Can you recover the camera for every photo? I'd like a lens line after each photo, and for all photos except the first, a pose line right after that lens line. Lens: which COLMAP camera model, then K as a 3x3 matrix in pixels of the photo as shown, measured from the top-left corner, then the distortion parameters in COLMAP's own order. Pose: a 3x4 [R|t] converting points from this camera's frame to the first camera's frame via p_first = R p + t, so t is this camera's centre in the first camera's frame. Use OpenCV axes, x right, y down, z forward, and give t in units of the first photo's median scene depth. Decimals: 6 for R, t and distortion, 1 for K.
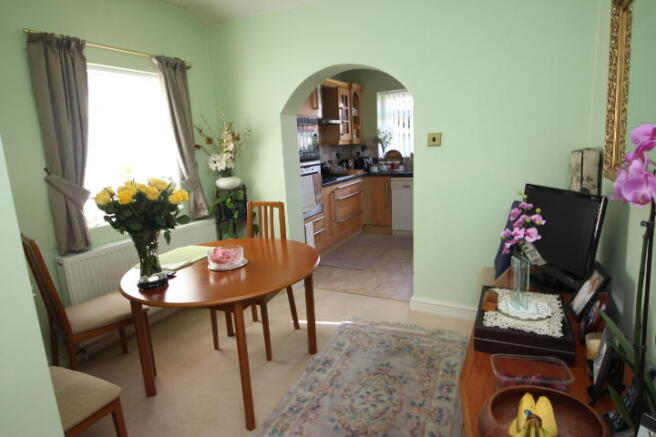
lens RADIAL K [[380.4, 0, 330.8], [0, 380.4, 222.1], [0, 0, 1]] dist [0.083850, -0.079055]
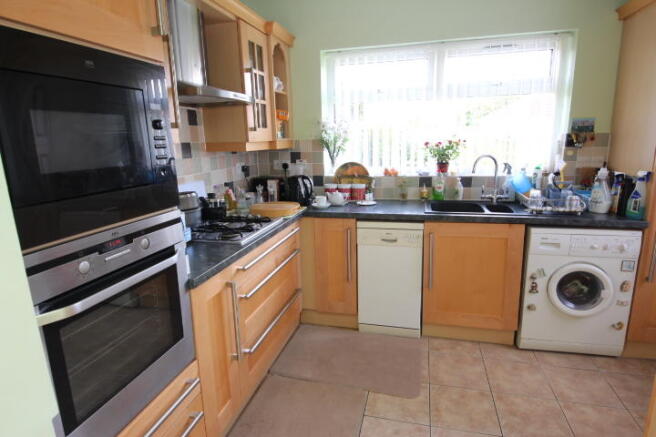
lens RADIAL K [[380.4, 0, 330.8], [0, 380.4, 222.1], [0, 0, 1]] dist [0.083850, -0.079055]
pose [[0.974916, -0.017476, 0.221886, 0.015530], [0.016912, 0.999847, 0.004440, -0.110423], [-0.221930, -0.000576, 0.975063, 0.496224]]
